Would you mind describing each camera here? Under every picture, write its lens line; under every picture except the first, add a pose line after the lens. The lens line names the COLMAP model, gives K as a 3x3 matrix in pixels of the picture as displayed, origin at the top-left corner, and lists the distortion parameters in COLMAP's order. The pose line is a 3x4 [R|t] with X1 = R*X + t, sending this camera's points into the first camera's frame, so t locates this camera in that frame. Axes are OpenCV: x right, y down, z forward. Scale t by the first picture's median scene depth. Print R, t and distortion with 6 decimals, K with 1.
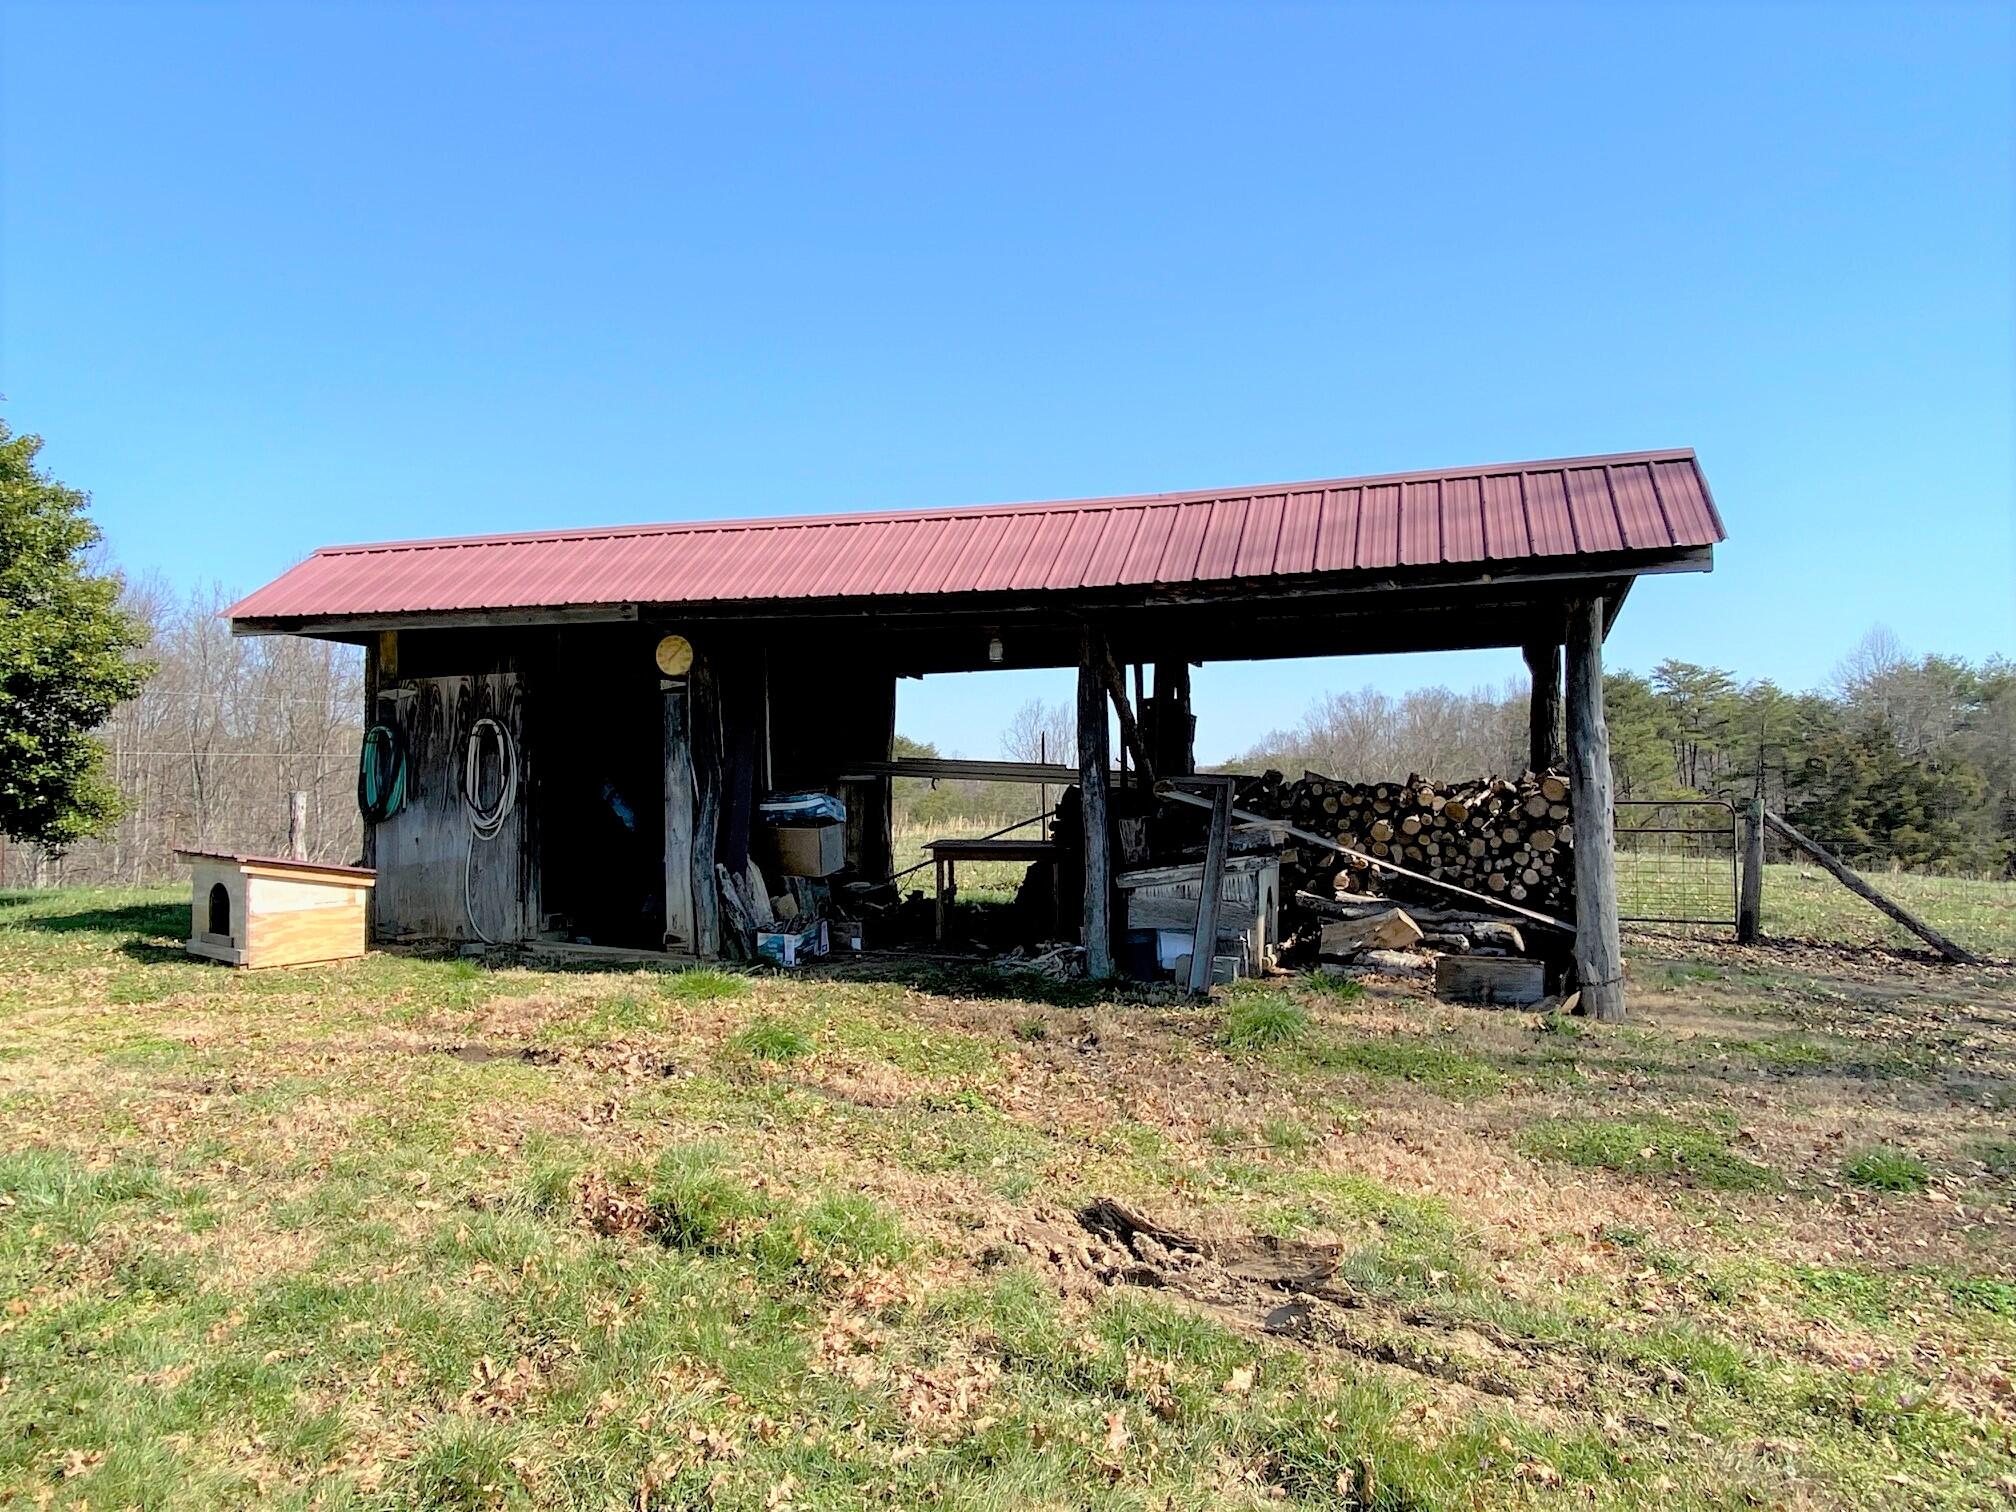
lens RADIAL K [[1301.8, 0, 1008.0], [0, 1301.8, 756.0], [0, 0, 1]] dist [0.042554, -0.000970]
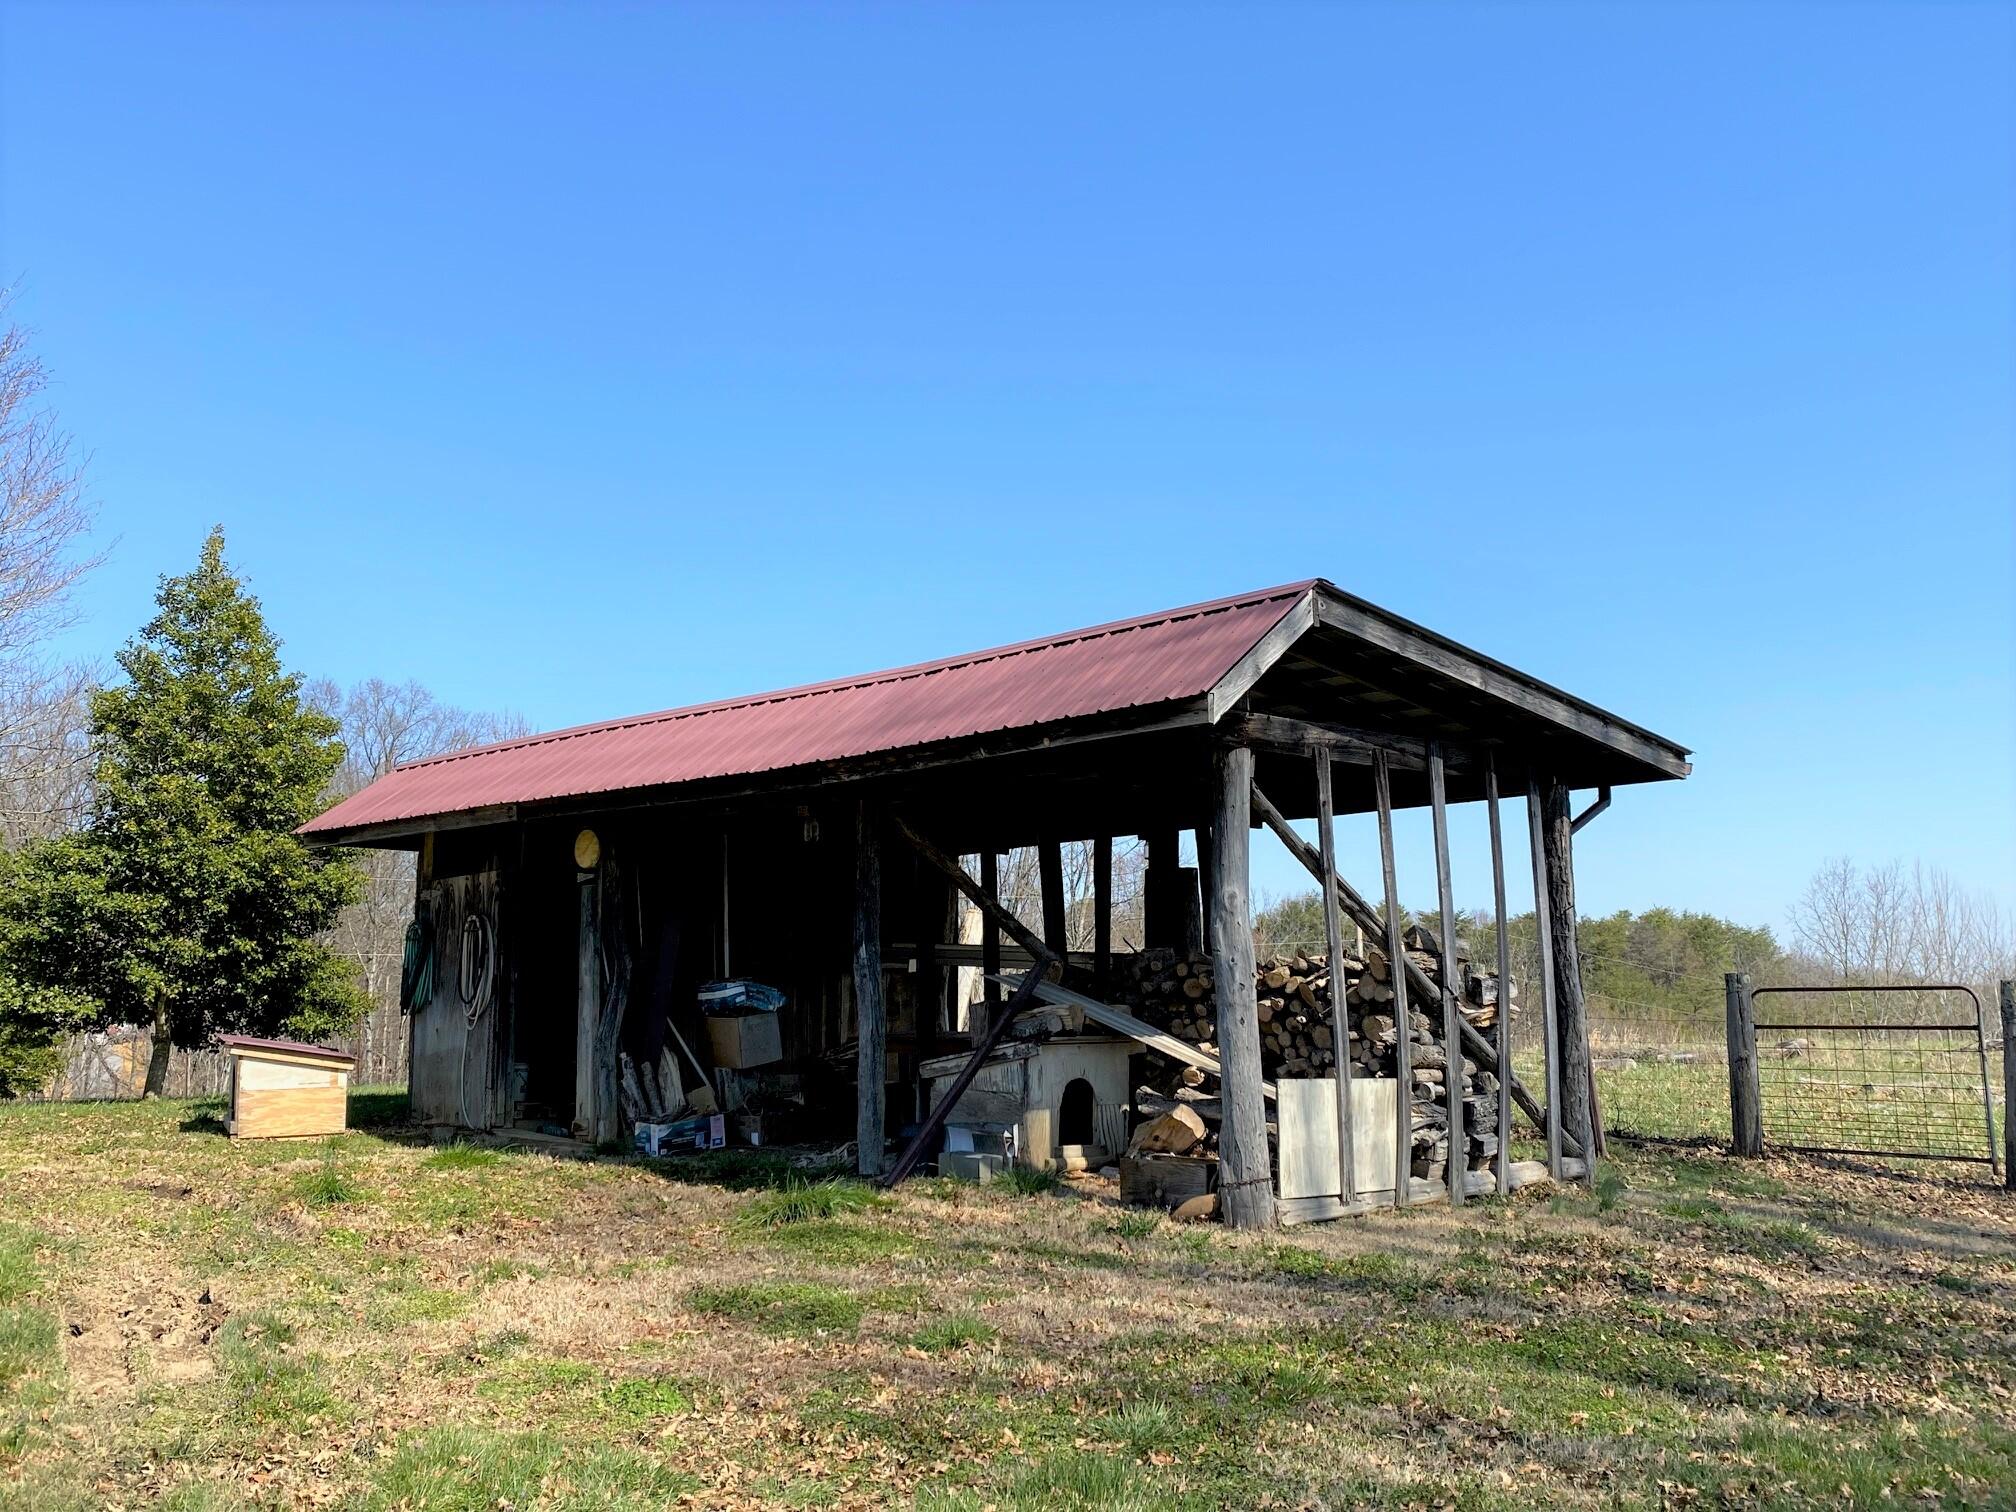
lens RADIAL K [[1775.6, 0, 1008.0], [0, 1775.6, 756.0], [0, 0, 1]] dist [0.032309, -0.006005]
pose [[0.897999, -0.066131, -0.435000, 0.669480], [0.018814, 0.993508, -0.112198, 0.014603], [0.439595, 0.092569, 0.893413, -0.125557]]
